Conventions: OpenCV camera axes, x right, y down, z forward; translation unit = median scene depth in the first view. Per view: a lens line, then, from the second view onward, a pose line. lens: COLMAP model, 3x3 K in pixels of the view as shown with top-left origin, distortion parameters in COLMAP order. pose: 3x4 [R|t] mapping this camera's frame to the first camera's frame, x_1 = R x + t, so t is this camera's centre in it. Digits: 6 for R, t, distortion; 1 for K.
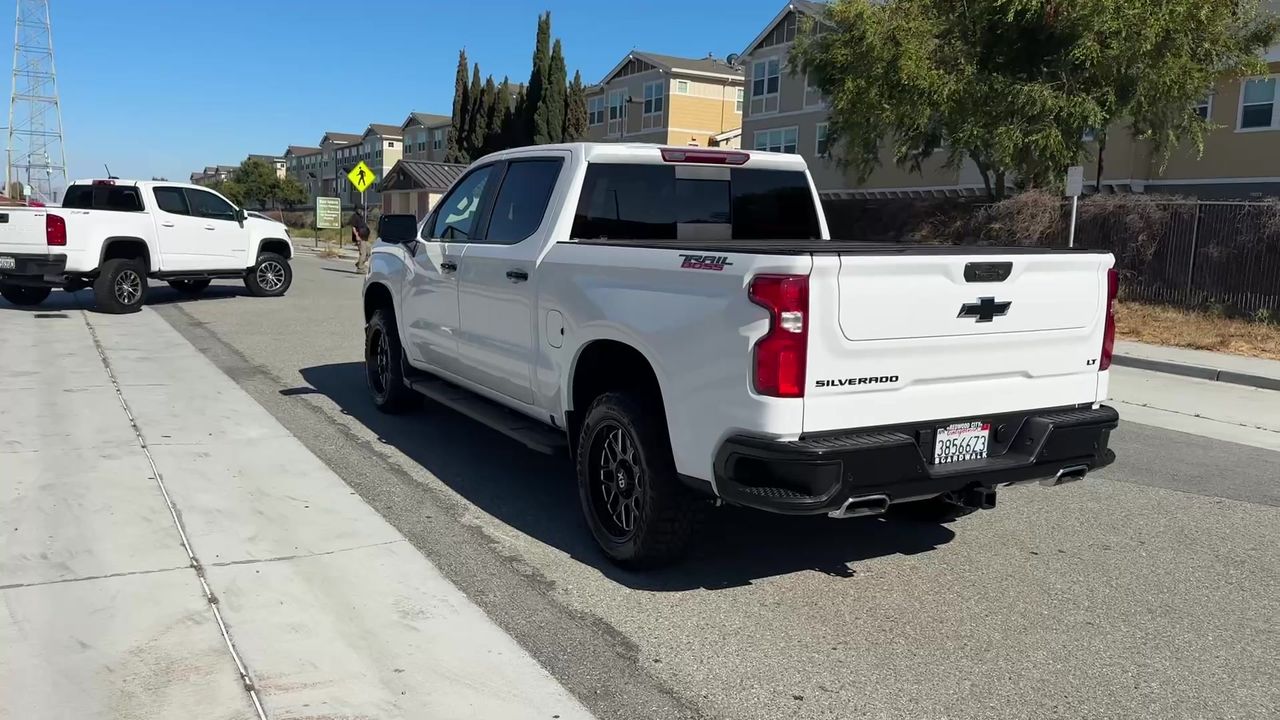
lens RADIAL K [[1040.0, 0, 633.6], [0, 1040.0, 357.1], [0, 0, 1]] dist [0.042010, -0.031501]
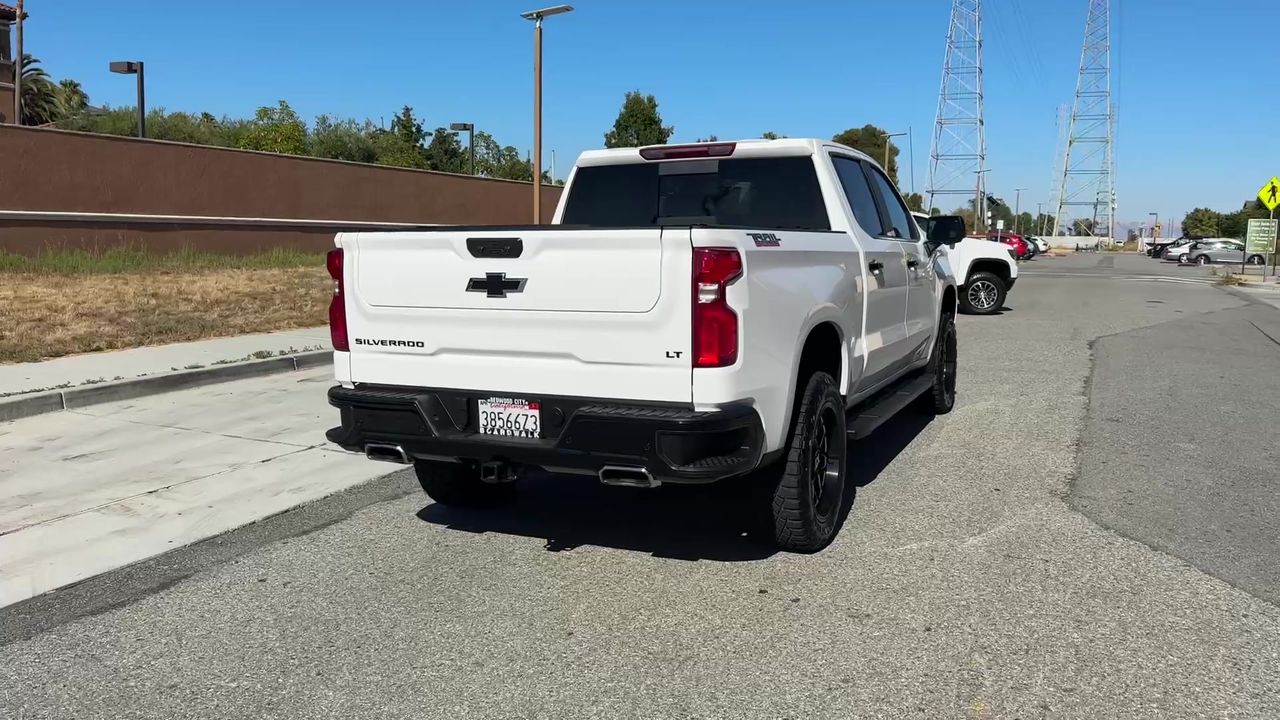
lens RADIAL K [[1040.0, 0, 638.1], [0, 1040.0, 369.6], [0, 0, 1]] dist [0.042010, -0.031501]
pose [[0.594436, 0.077738, -0.800377, 1.209292], [-0.093081, 0.995278, 0.027538, -0.004213], [0.798738, 0.058130, 0.598865, 0.499255]]
